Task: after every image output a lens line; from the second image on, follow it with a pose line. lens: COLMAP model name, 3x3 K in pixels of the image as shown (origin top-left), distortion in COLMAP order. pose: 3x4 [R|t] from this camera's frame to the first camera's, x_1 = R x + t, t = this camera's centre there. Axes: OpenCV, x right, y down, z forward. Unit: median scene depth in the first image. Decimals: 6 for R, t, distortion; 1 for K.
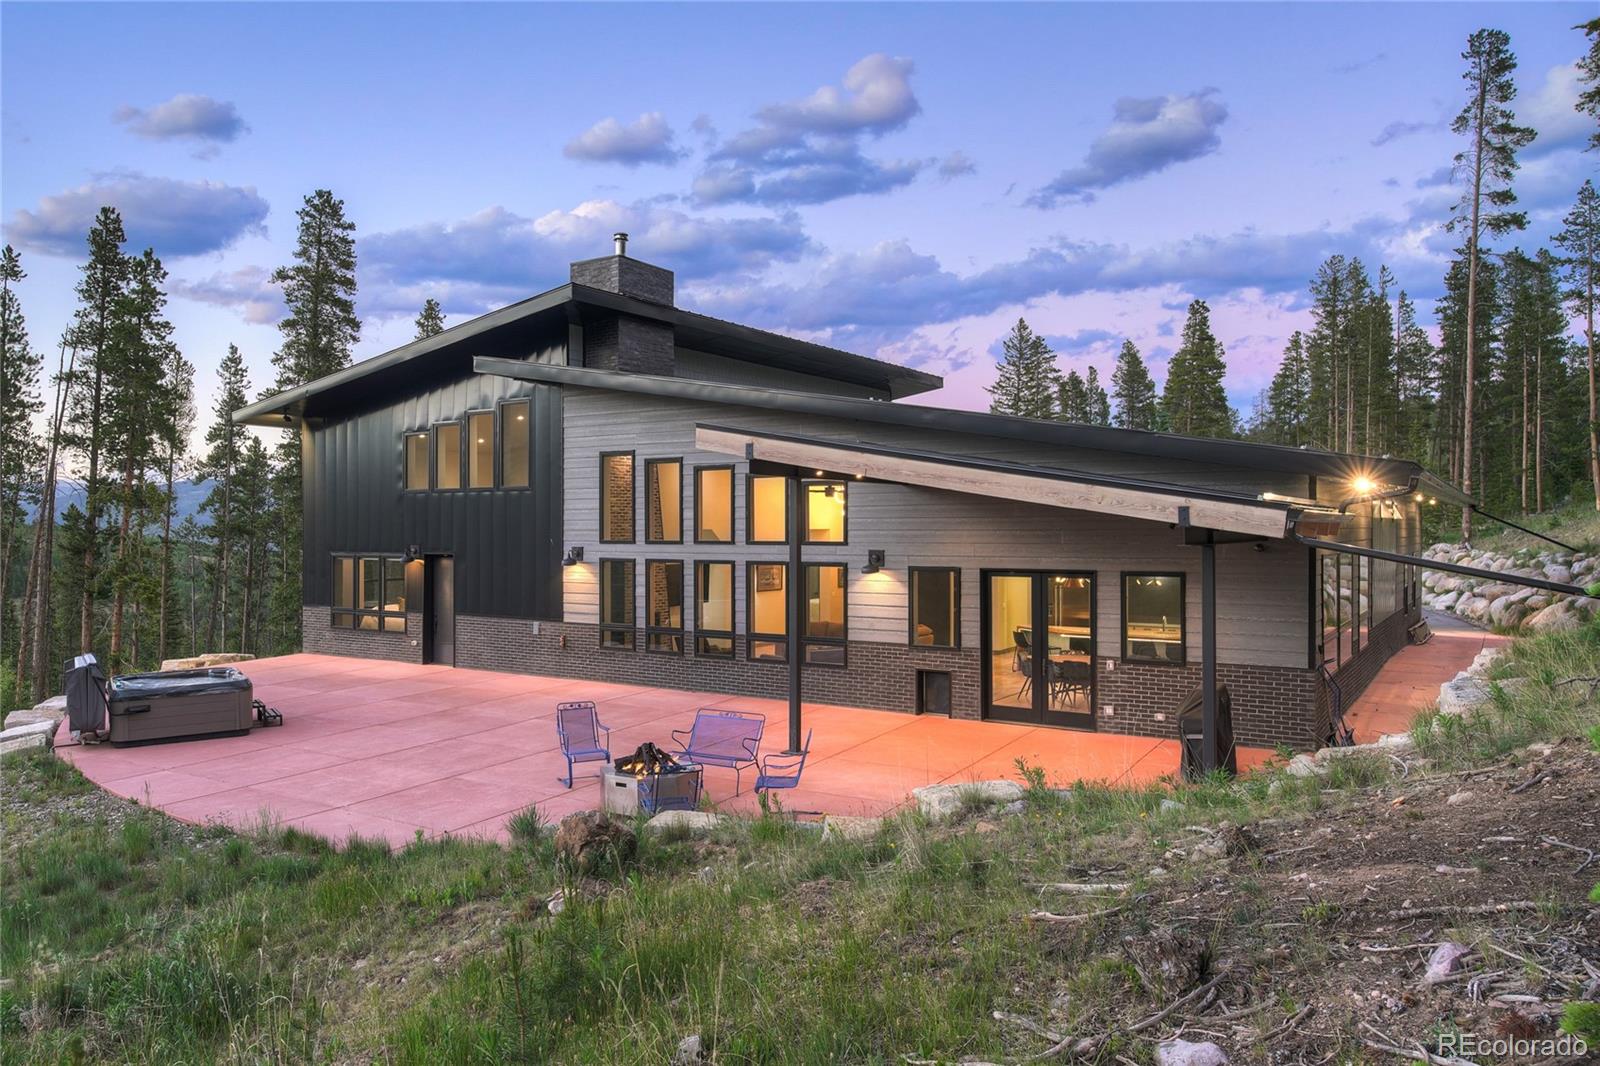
lens RADIAL K [[1139.1, 0, 677.3], [0, 1139.1, 514.3], [0, 0, 1]] dist [-0.110465, 0.159214]
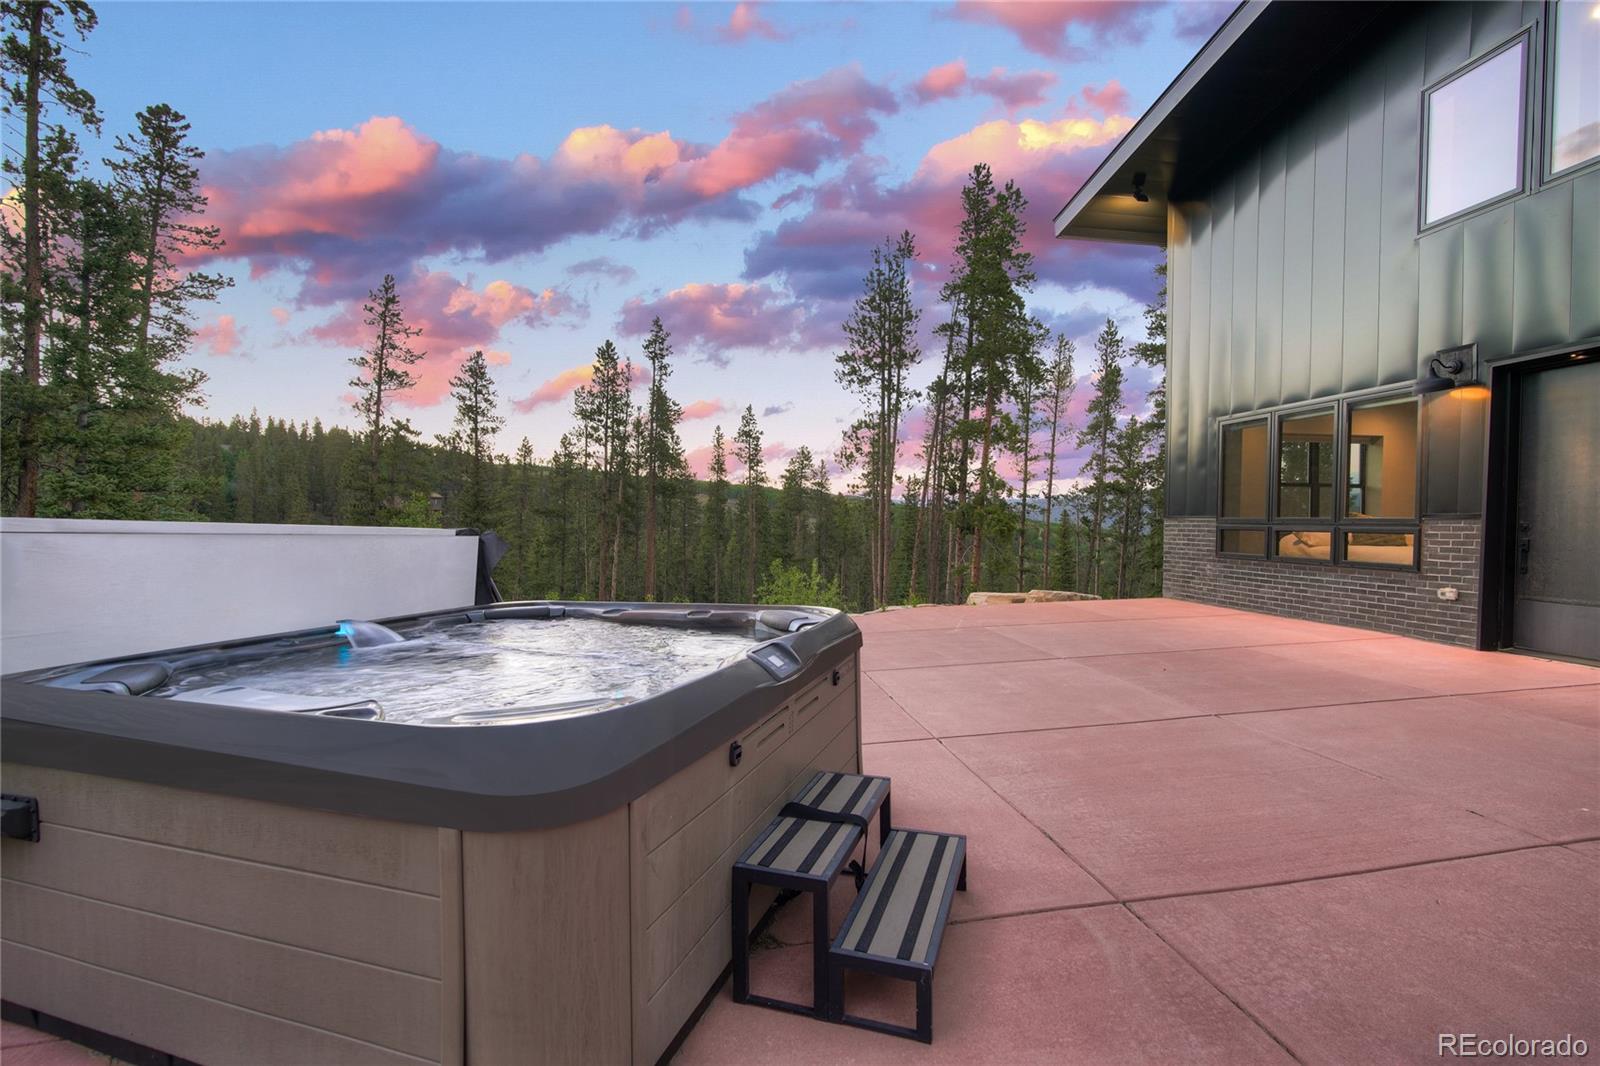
lens RADIAL K [[696.4, 0, 819.1], [0, 696.4, 534.5], [0, 0, 1]] dist [-0.003690, -0.000132]
pose [[0.698669, 0.026567, -0.714952, -0.230784], [-0.005050, 0.999469, 0.032204, 0.092763], [0.715428, -0.018889, 0.698432, 0.720130]]
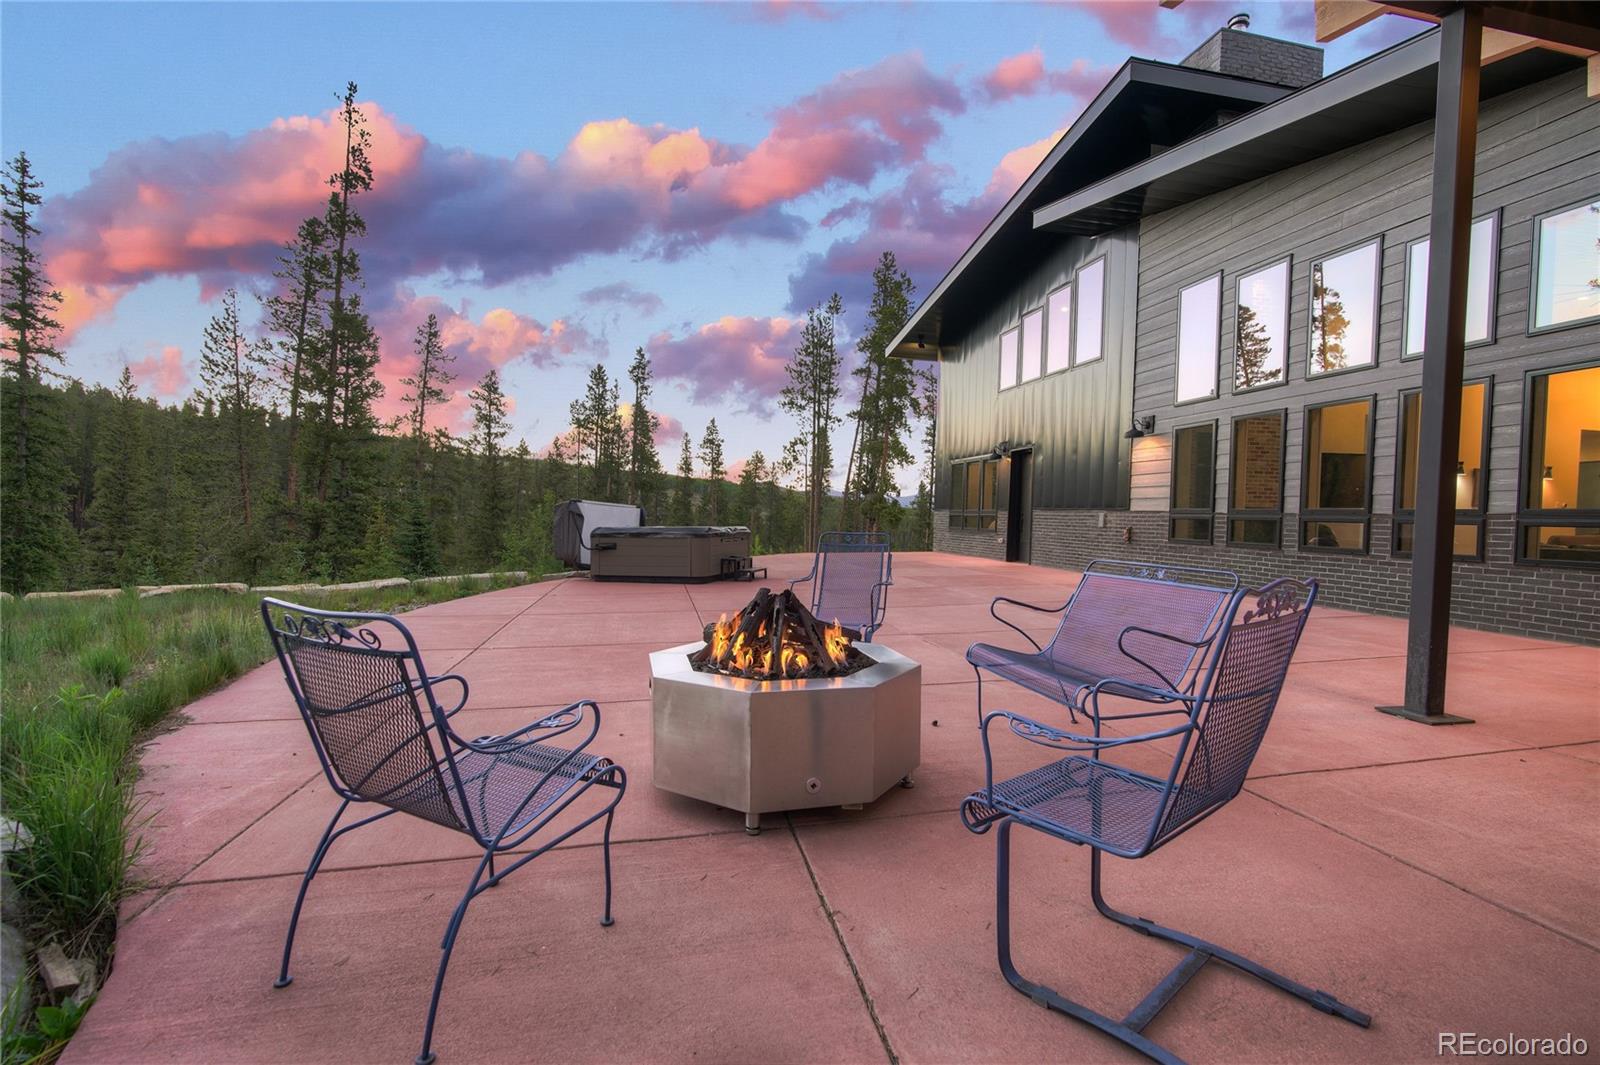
lens RADIAL K [[696.4, 0, 819.1], [0, 696.4, 534.0], [0, 0, 1]] dist [-0.003690, -0.000132]
pose [[0.738304, 0.041544, -0.673187, 0.073213], [-0.022588, 0.999064, 0.036882, 0.096239], [0.674089, -0.012024, 0.738552, 0.466395]]
